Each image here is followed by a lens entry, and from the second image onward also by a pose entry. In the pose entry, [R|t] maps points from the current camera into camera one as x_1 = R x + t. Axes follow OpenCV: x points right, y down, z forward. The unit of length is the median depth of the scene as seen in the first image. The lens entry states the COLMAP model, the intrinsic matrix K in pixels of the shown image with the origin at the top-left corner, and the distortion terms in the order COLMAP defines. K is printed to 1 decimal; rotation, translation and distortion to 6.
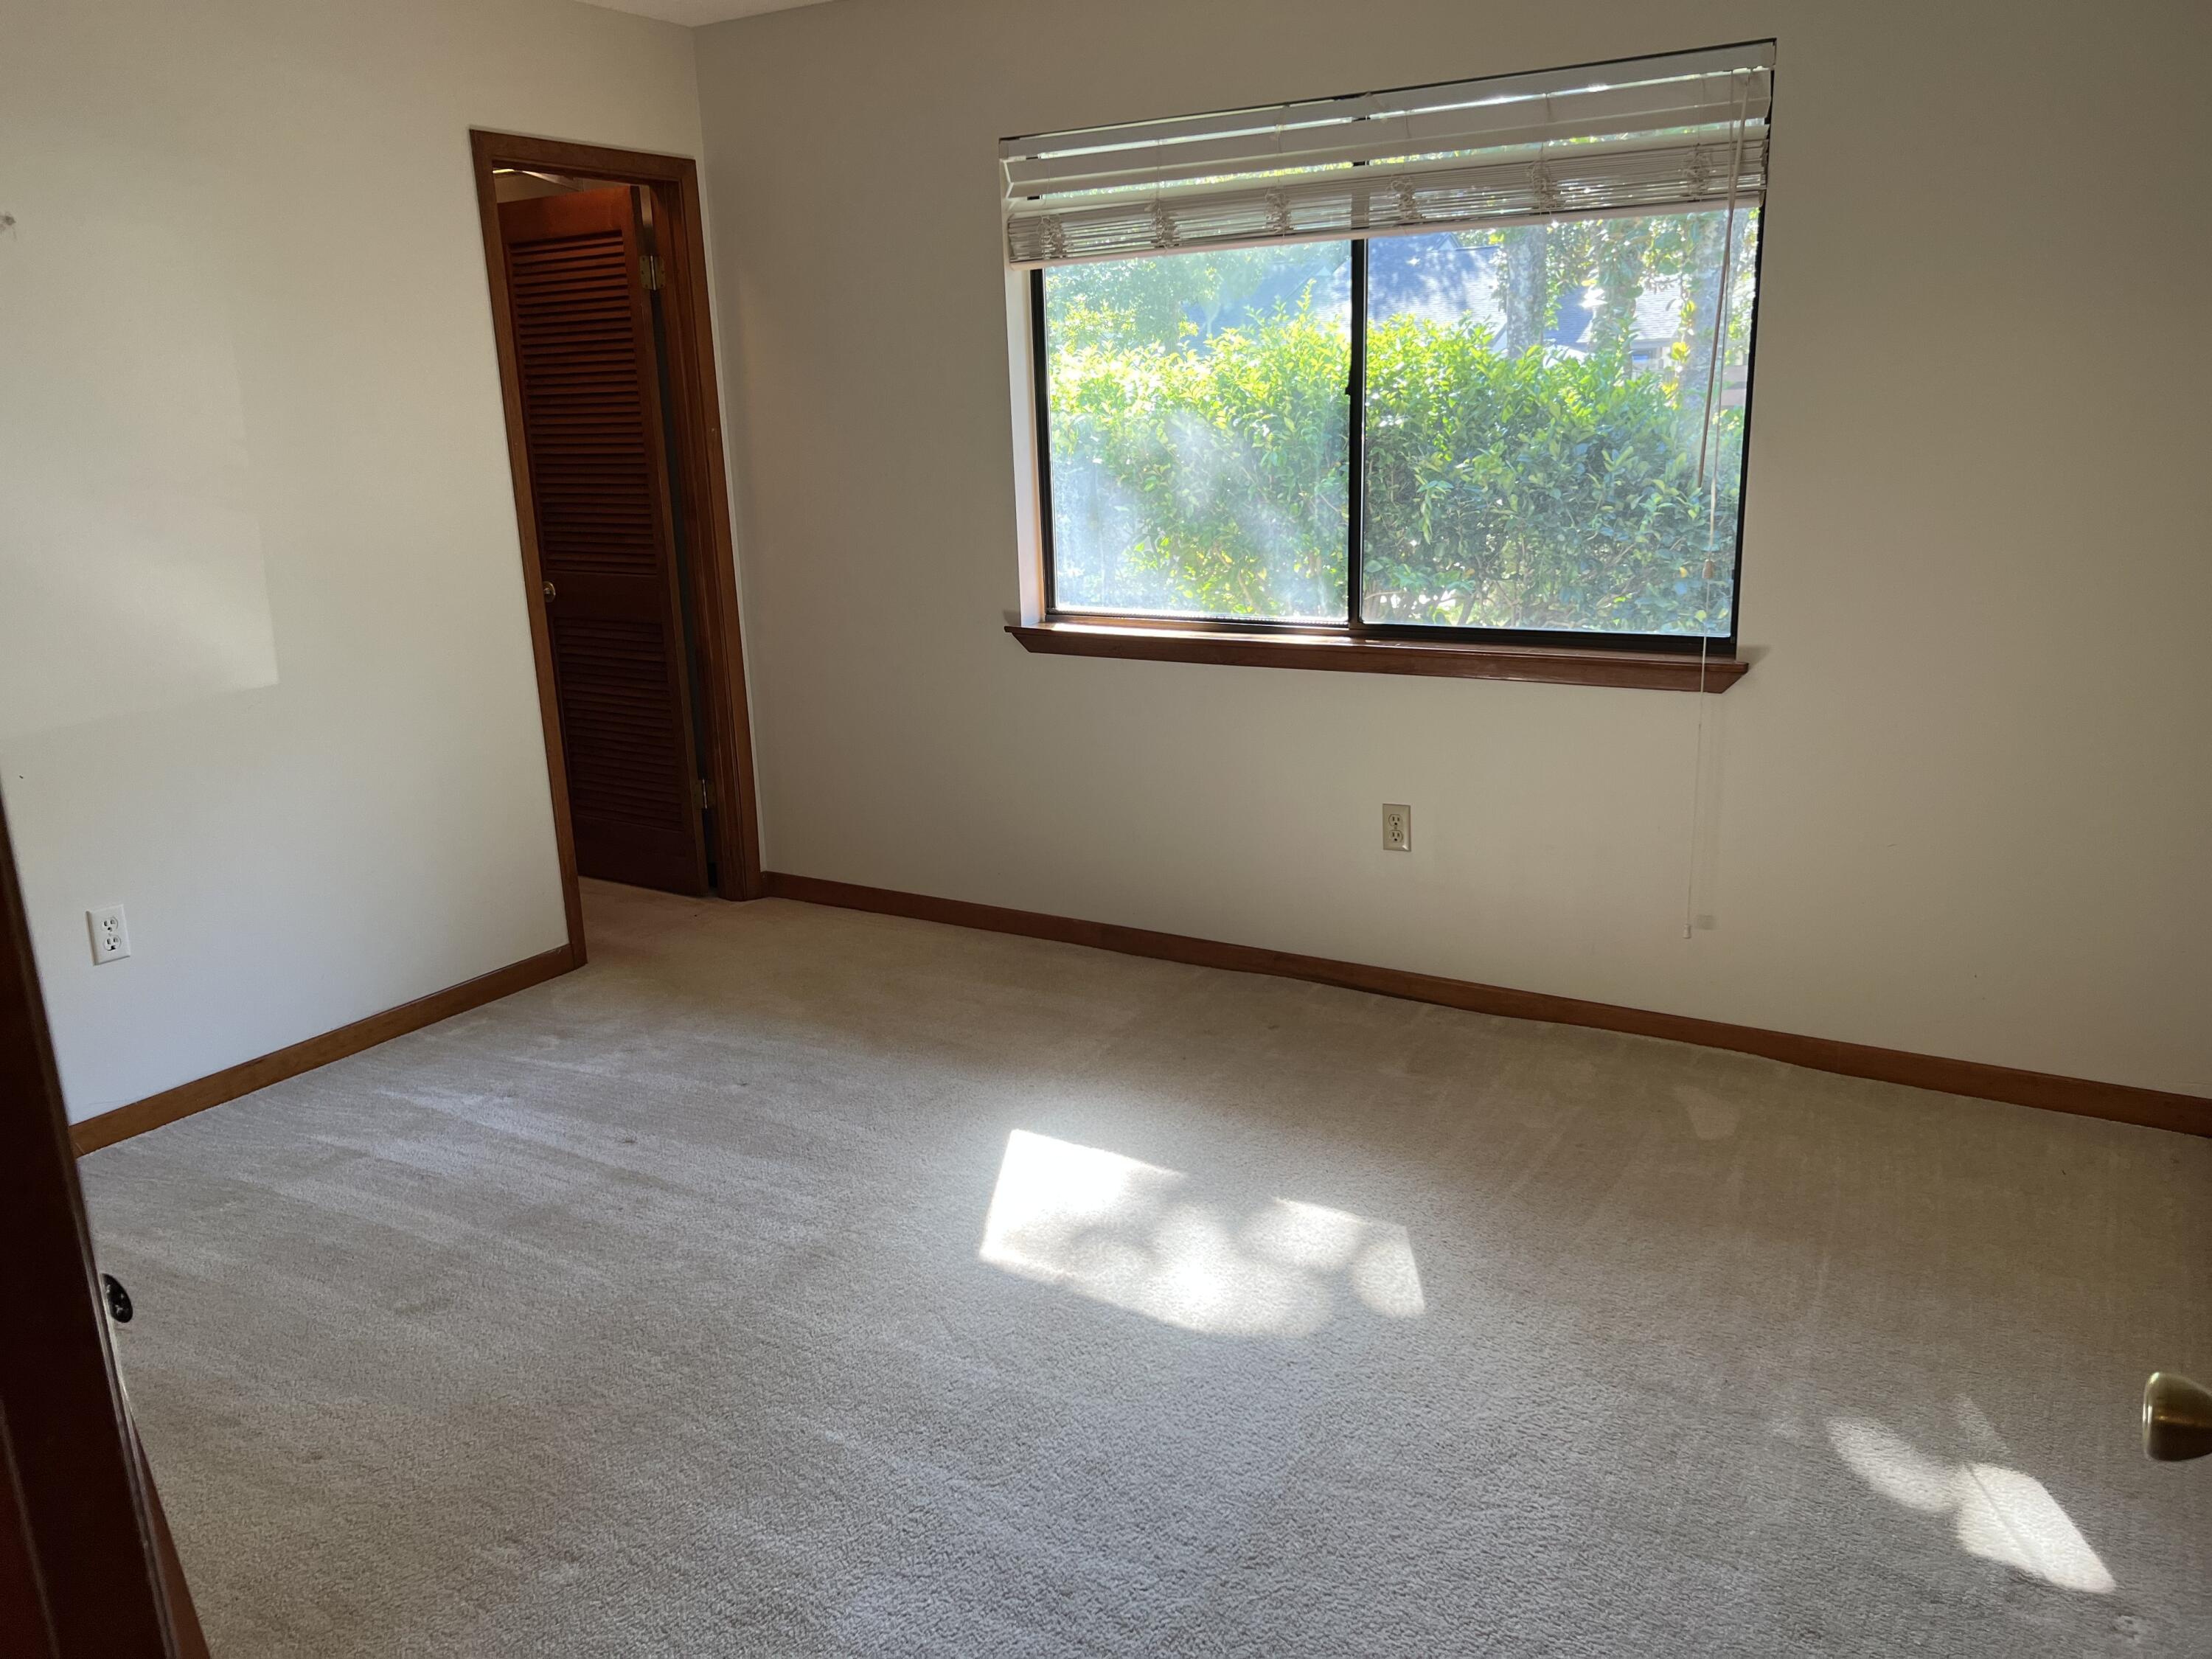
lens RADIAL K [[1668.0, 0, 1103.3], [0, 1668.0, 826.4], [0, 0, 1]] dist [0.047831, -0.054696]
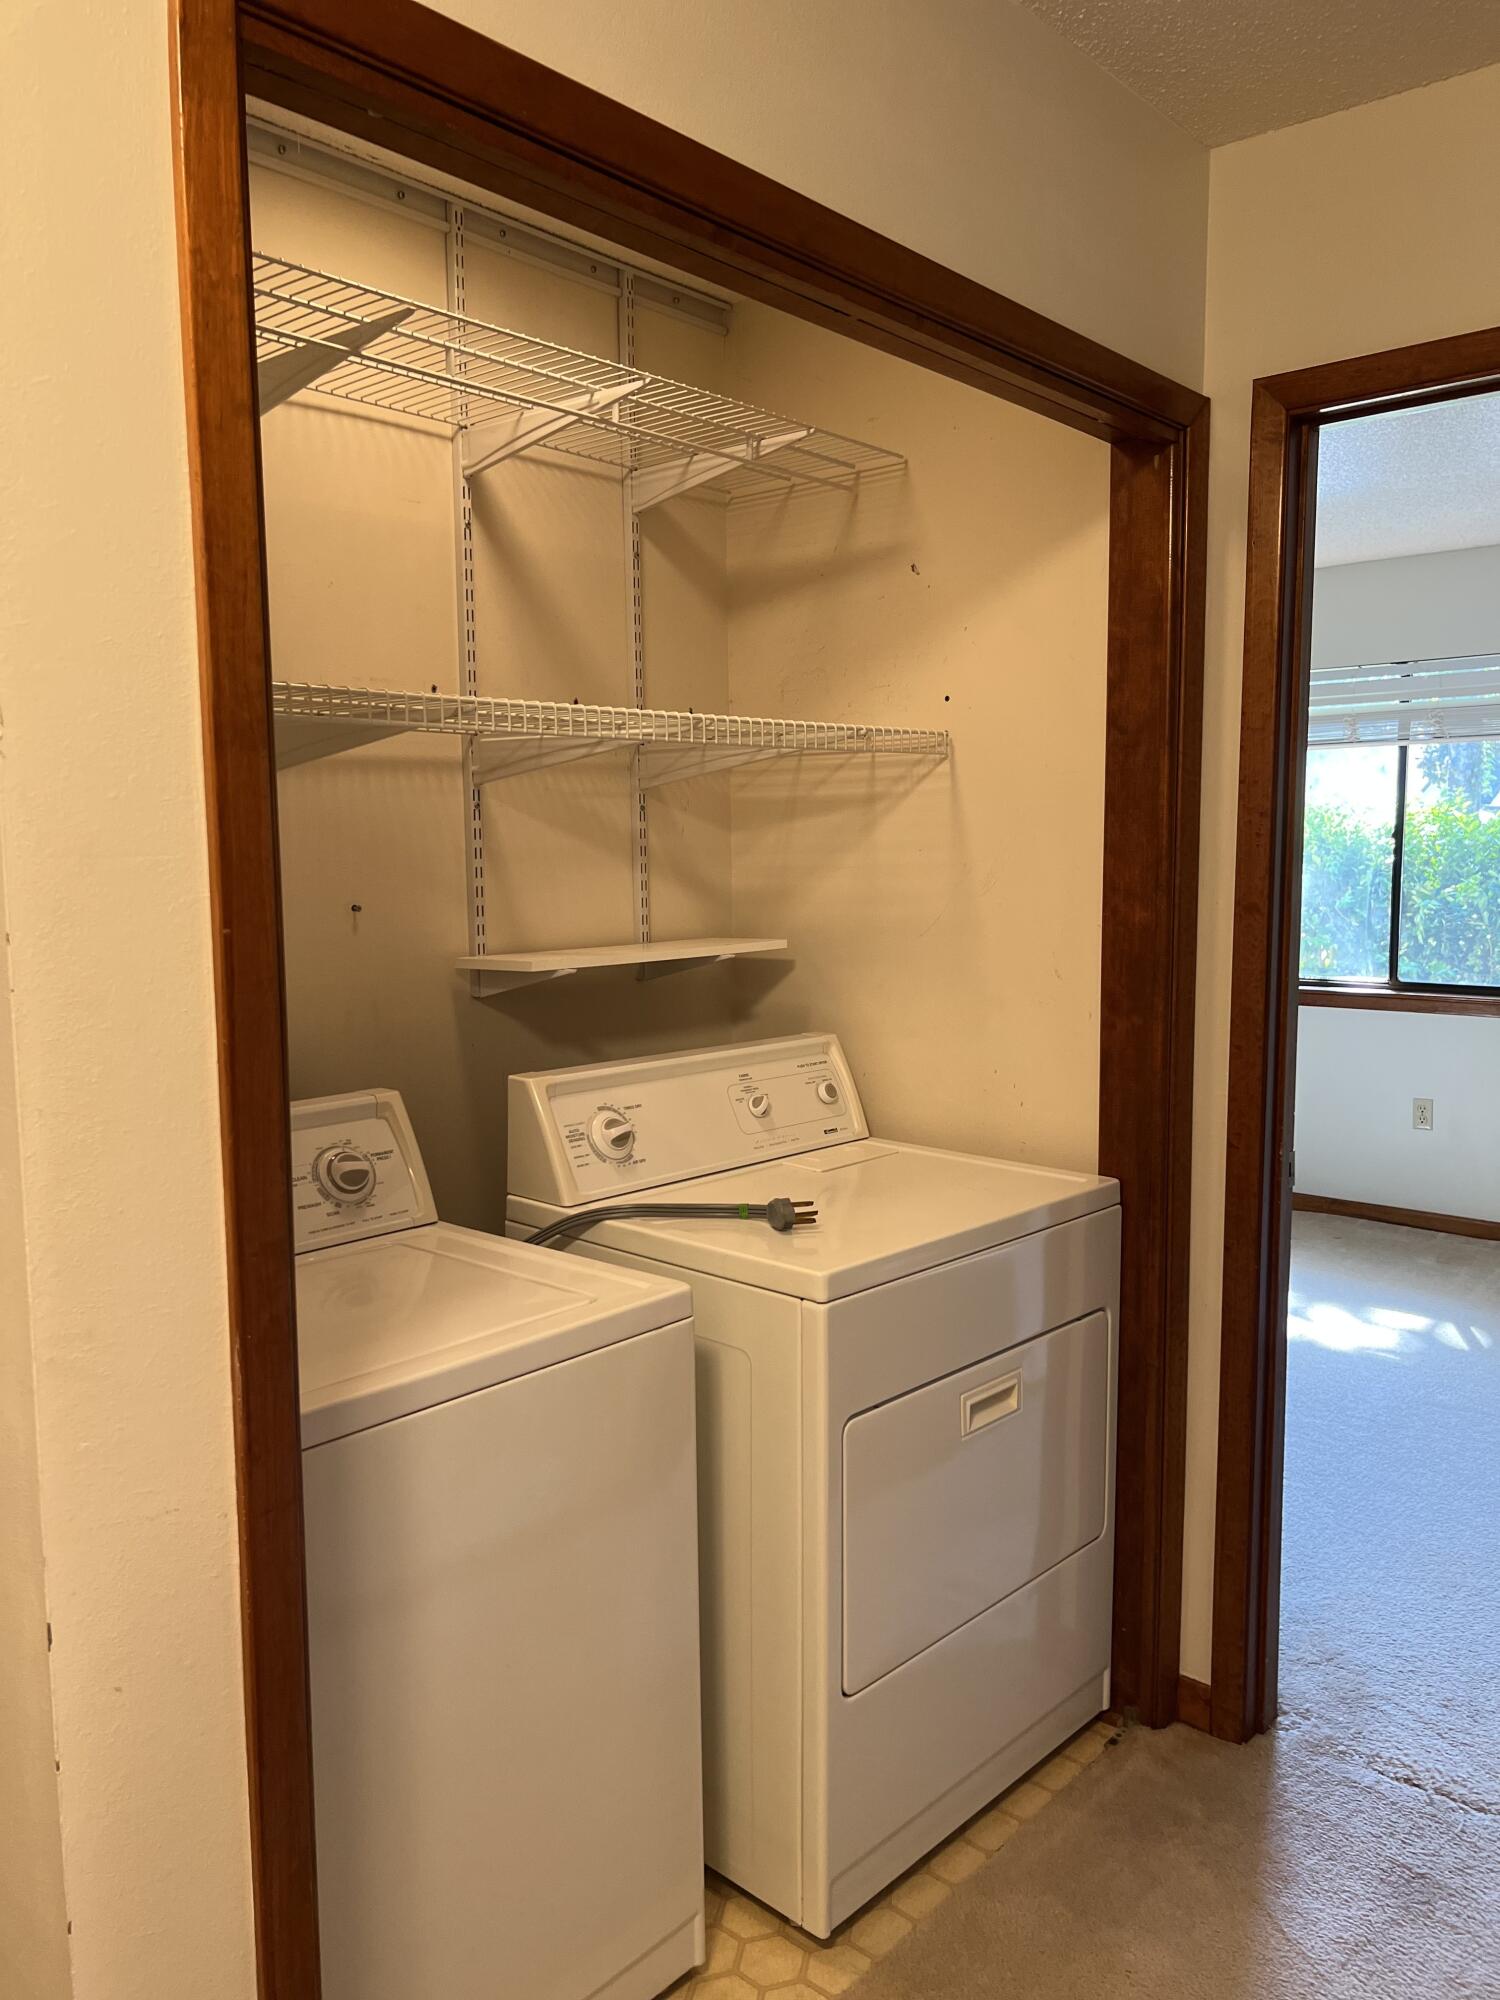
lens RADIAL K [[1508.2, 0, 756.6], [0, 1508.2, 1007.0], [0, 0, 1]] dist [0.047831, -0.054696]
pose [[0.984915, 0.043403, -0.167506, -0.185233], [-0.066565, 0.988574, -0.135241, 0.124977], [0.159722, 0.144351, 0.976551, -0.444819]]
